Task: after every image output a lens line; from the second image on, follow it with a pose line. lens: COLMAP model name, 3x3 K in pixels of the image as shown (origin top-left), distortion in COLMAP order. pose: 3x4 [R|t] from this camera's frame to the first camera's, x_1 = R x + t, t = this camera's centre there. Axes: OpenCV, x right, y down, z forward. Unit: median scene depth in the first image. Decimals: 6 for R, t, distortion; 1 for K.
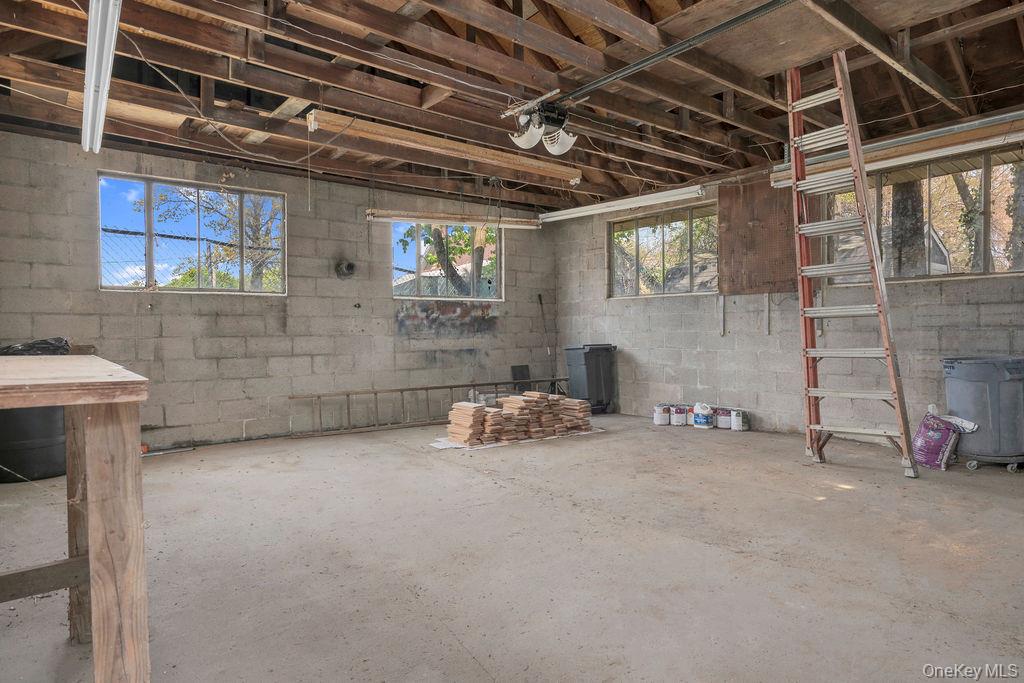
lens RADIAL K [[580.6, 0, 511.9], [0, 580.6, 338.3], [0, 0, 1]] dist [-0.009097, 0.000298]
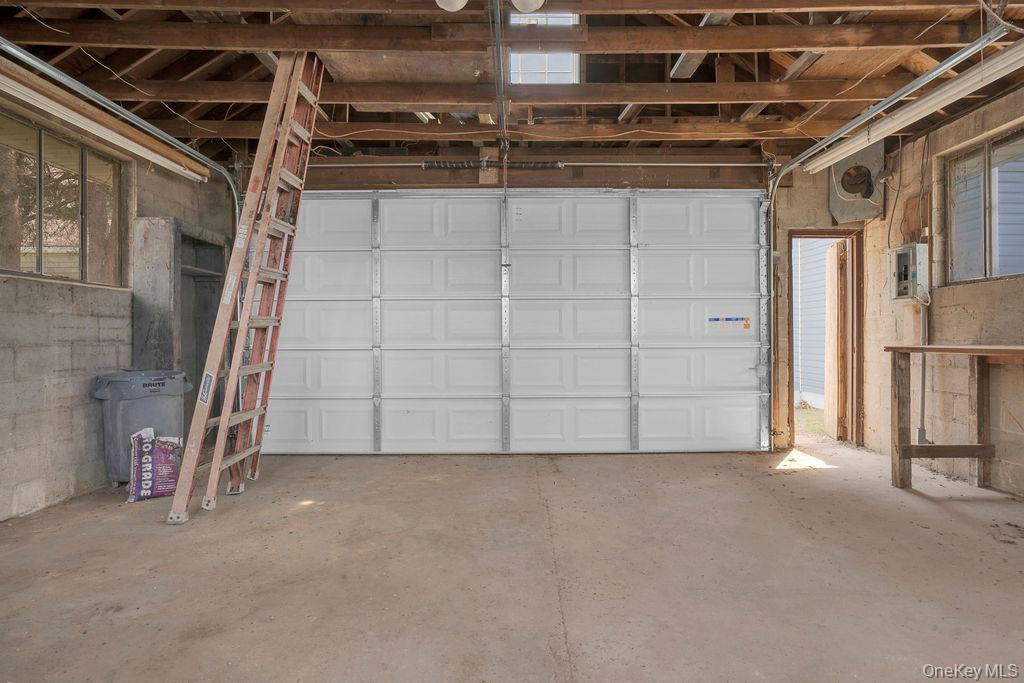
lens RADIAL K [[580.6, 0, 512.1], [0, 580.6, 339.5], [0, 0, 1]] dist [-0.009097, 0.000298]
pose [[-0.792447, 0.003318, 0.609932, -0.235830], [0.012001, 0.999876, 0.010152, -0.023260], [-0.609823, 0.015365, -0.792389, 1.247845]]
